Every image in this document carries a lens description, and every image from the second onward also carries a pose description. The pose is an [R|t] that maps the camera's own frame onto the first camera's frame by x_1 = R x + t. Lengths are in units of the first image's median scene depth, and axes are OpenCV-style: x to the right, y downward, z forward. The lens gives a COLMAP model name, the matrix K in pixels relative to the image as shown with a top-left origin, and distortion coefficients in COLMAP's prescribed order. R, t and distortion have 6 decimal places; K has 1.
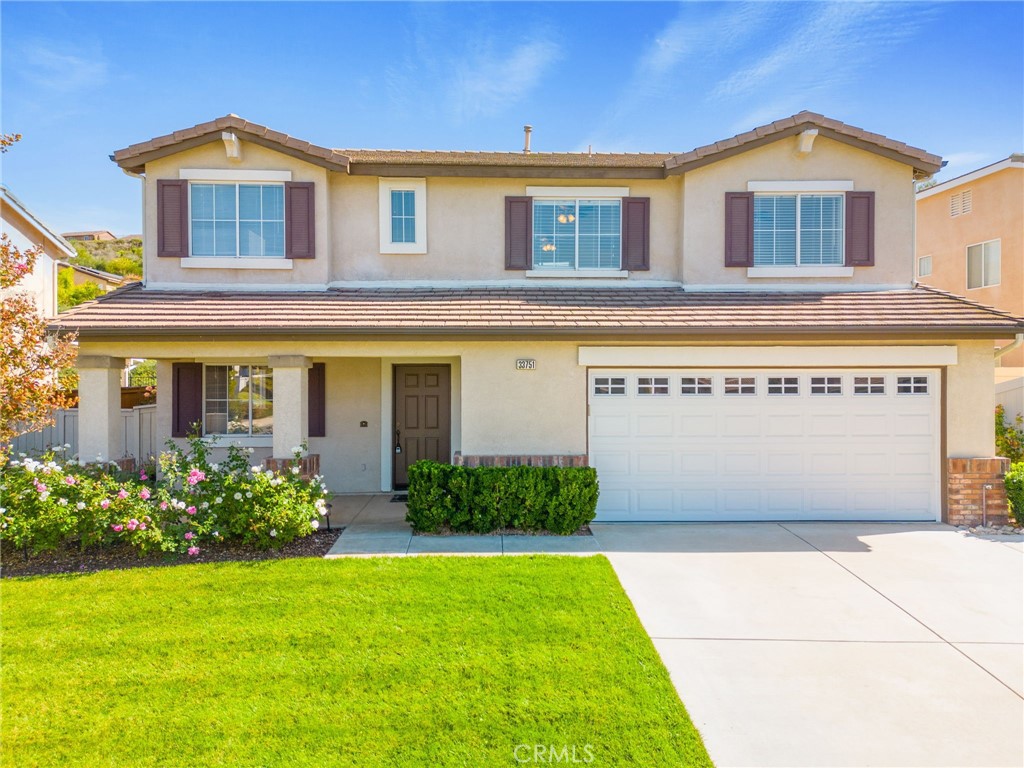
lens RADIAL K [[703.6, 0, 514.5], [0, 703.6, 389.2], [0, 0, 1]] dist [0.047423, -0.012450]
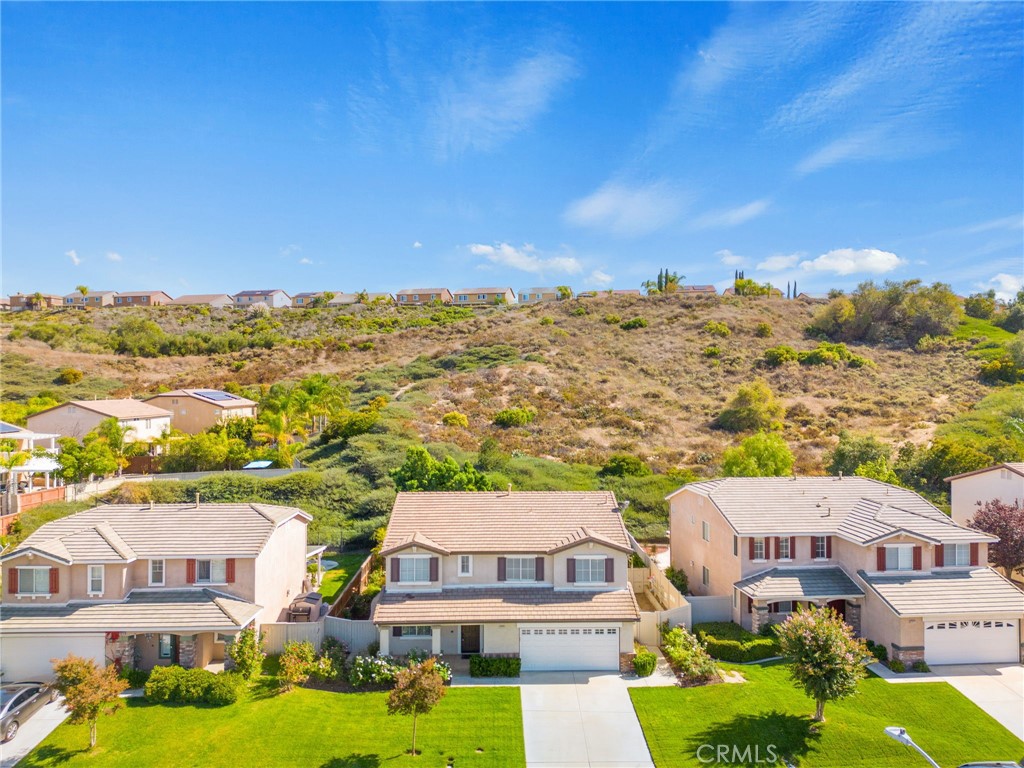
lens RADIAL K [[703.6, 0, 511.8], [0, 703.6, 382.3], [0, 0, 1]] dist [0.047423, -0.012450]
pose [[0.999764, -0.001258, -0.021685, 0.125386], [0.000676, 0.999640, -0.026815, -1.016961], [0.021711, 0.026794, 0.999405, -2.264244]]
